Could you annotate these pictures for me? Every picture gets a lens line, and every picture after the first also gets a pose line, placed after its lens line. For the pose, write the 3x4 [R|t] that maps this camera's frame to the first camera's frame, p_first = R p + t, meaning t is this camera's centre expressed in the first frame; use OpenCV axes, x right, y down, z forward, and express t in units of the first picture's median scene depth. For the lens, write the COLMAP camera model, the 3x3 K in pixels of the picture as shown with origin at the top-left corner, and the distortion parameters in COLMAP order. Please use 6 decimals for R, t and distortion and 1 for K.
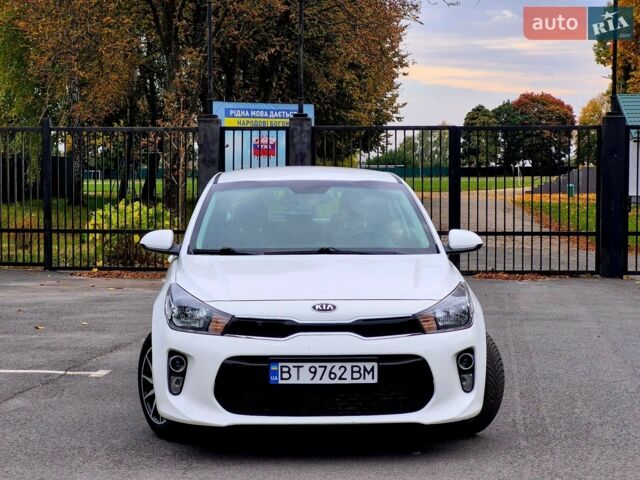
lens RADIAL K [[1390.6, 0, 320.0], [0, 1390.6, 240.0], [0, 0, 1]] dist [-0.106730, 0.294485]
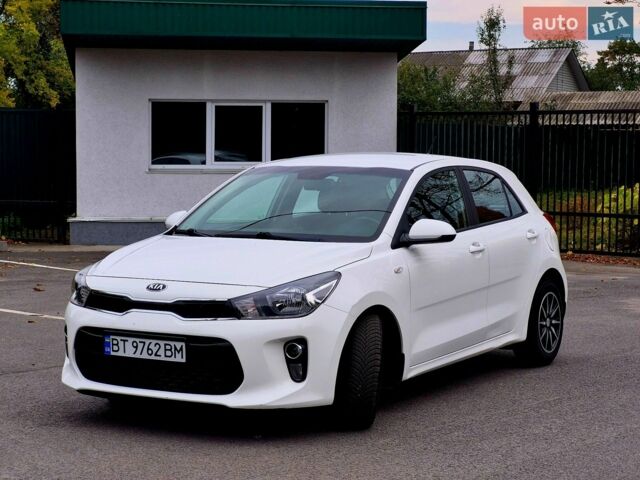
lens RADIAL K [[1390.6, 0, 320.0], [0, 1390.6, 240.0], [0, 0, 1]] dist [-0.106730, 0.294485]
pose [[0.833589, 0.038675, -0.551030, 0.692993], [-0.031094, 0.999250, 0.023095, -0.015479], [0.551510, -0.002118, 0.834166, 0.191065]]
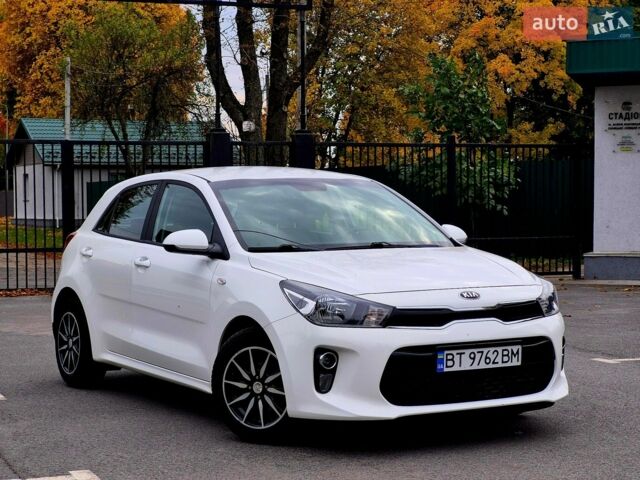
lens RADIAL K [[1390.6, 0, 320.0], [0, 1390.6, 240.0], [0, 0, 1]] dist [-0.106730, 0.294485]
pose [[0.891198, -0.021801, 0.453090, -0.563756], [0.030678, 0.999454, -0.012252, 0.017260], [-0.452576, 0.024819, 0.891380, 0.137741]]
